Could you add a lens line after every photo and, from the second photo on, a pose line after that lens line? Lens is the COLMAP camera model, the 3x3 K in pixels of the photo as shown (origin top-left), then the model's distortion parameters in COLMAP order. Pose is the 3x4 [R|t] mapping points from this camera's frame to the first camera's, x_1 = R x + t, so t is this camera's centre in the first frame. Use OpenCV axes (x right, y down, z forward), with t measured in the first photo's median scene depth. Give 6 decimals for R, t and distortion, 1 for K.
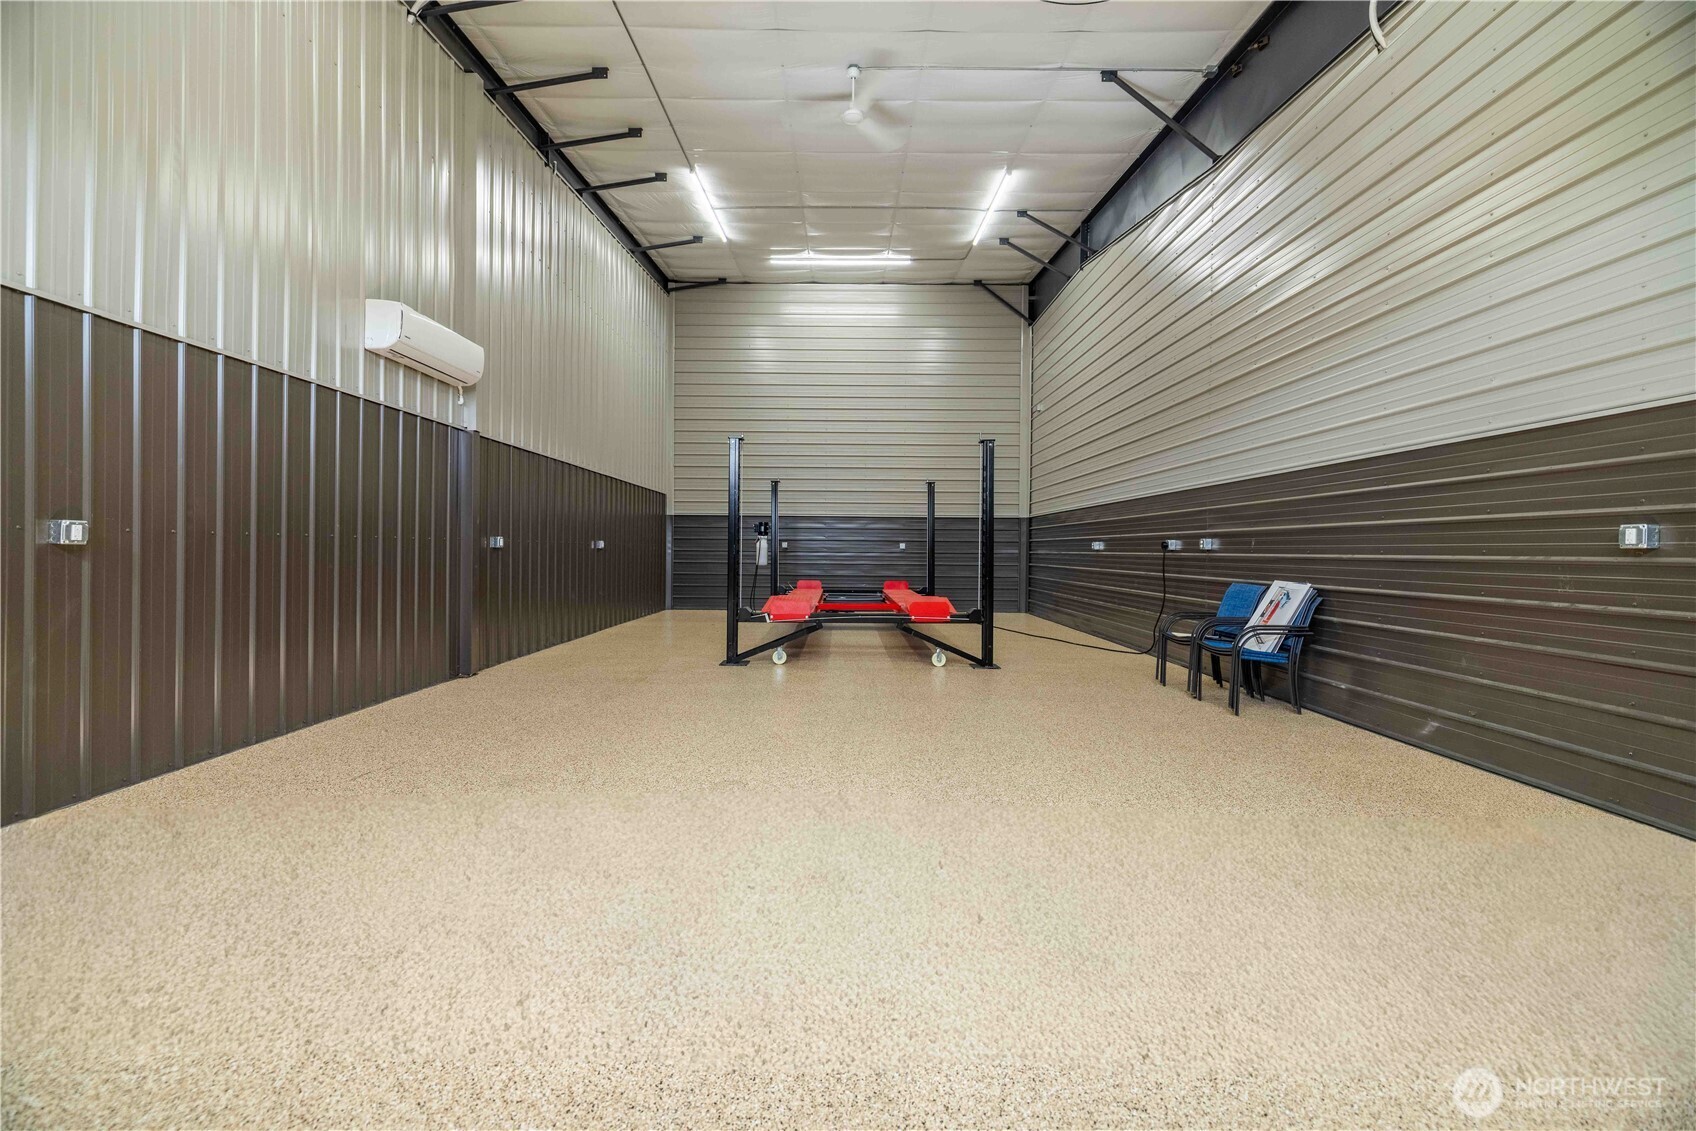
lens RADIAL K [[715.1, 0, 848.2], [0, 715.1, 557.3], [0, 0, 1]] dist [-0.000699, 0.000004]
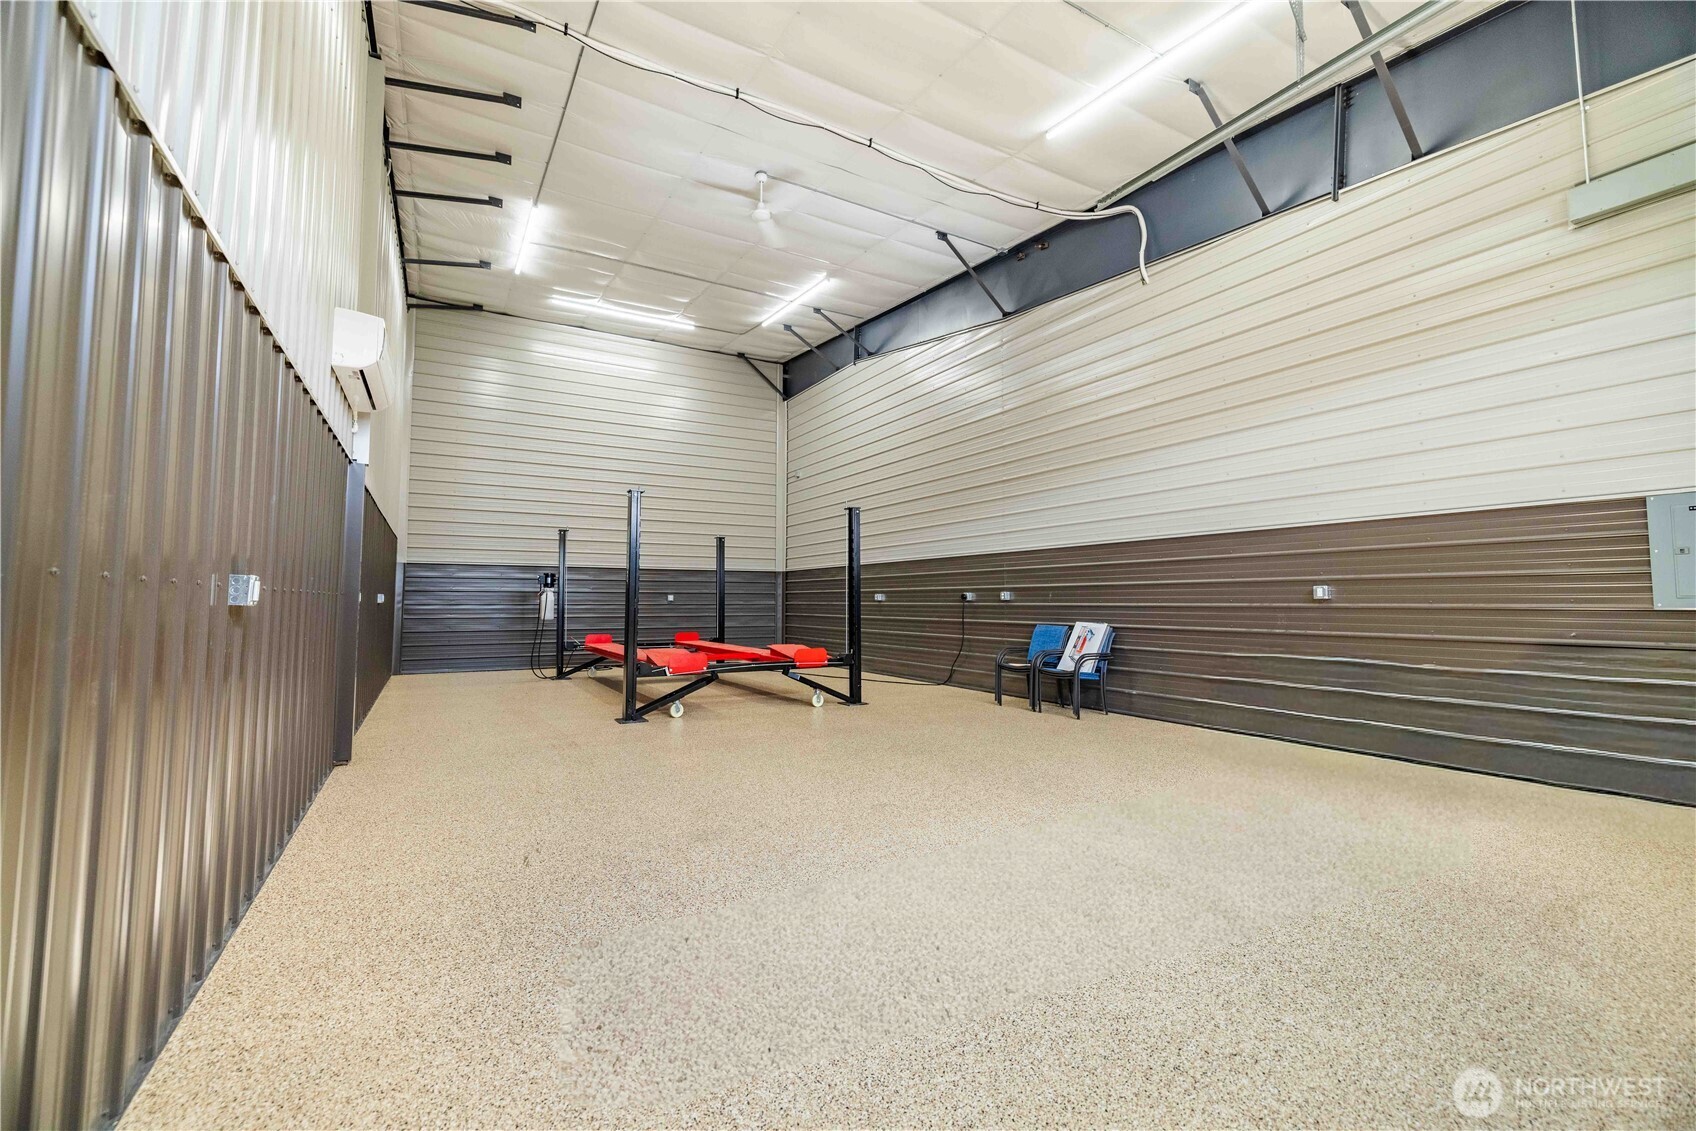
lens RADIAL K [[715.1, 0, 843.1], [0, 715.1, 556.0], [0, 0, 1]] dist [-0.000699, 0.000004]
pose [[0.867641, 0.024029, 0.496611, -0.281468], [0.011800, 0.997555, -0.068884, -0.003084], [-0.497052, 0.065627, 0.865236, 0.001114]]
